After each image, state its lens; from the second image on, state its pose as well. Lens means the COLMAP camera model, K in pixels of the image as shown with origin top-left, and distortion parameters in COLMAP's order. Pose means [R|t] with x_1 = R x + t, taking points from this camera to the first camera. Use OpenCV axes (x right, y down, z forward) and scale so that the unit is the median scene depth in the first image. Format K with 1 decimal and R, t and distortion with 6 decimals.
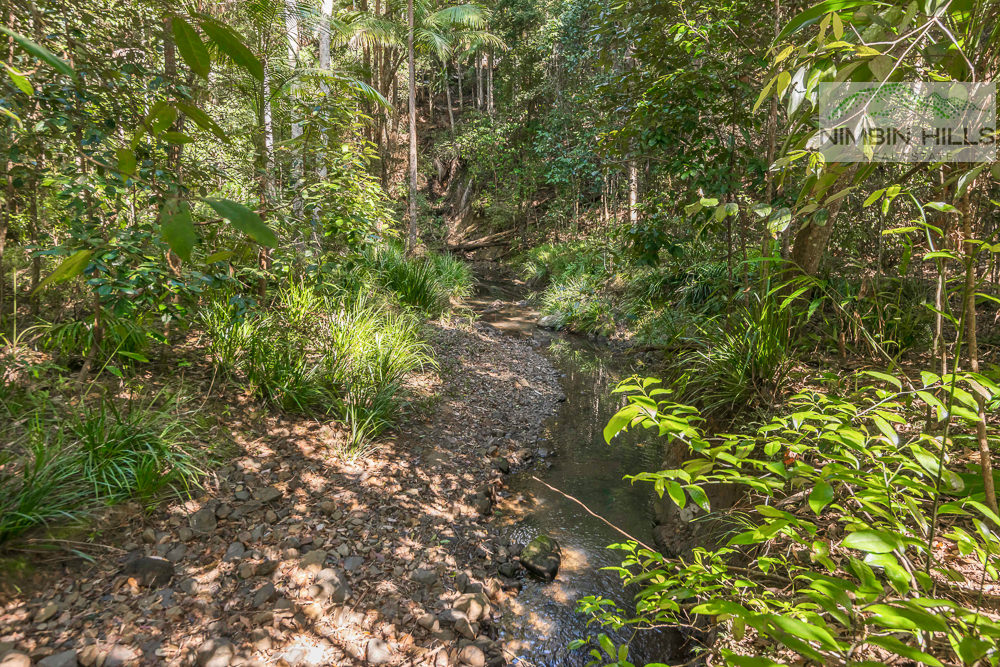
lens RADIAL K [[693.8, 0, 500.0], [0, 693.8, 333.5], [0, 0, 1]] dist [-0.000718, -0.000281]
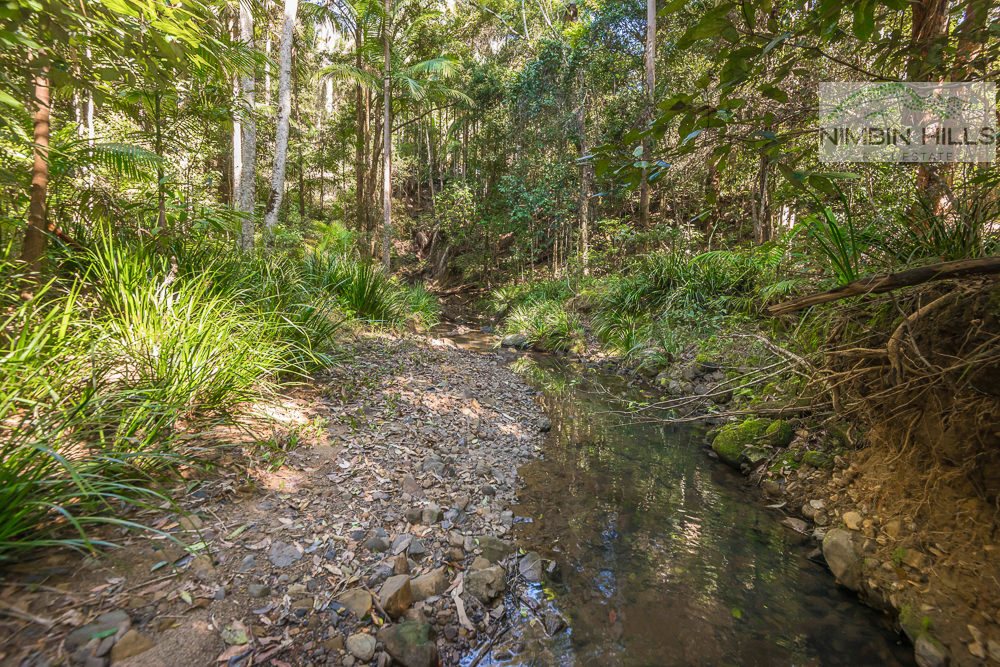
lens RADIAL K [[463.2, 0, 500.0], [0, 463.2, 333.5], [0, 0, 1]] dist [0.000438, 0.000046]
pose [[0.998130, 0.011328, 0.060068, 0.016037], [-0.006176, 0.996338, -0.085277, 0.035022], [-0.060814, 0.084747, 0.994545, 0.445170]]
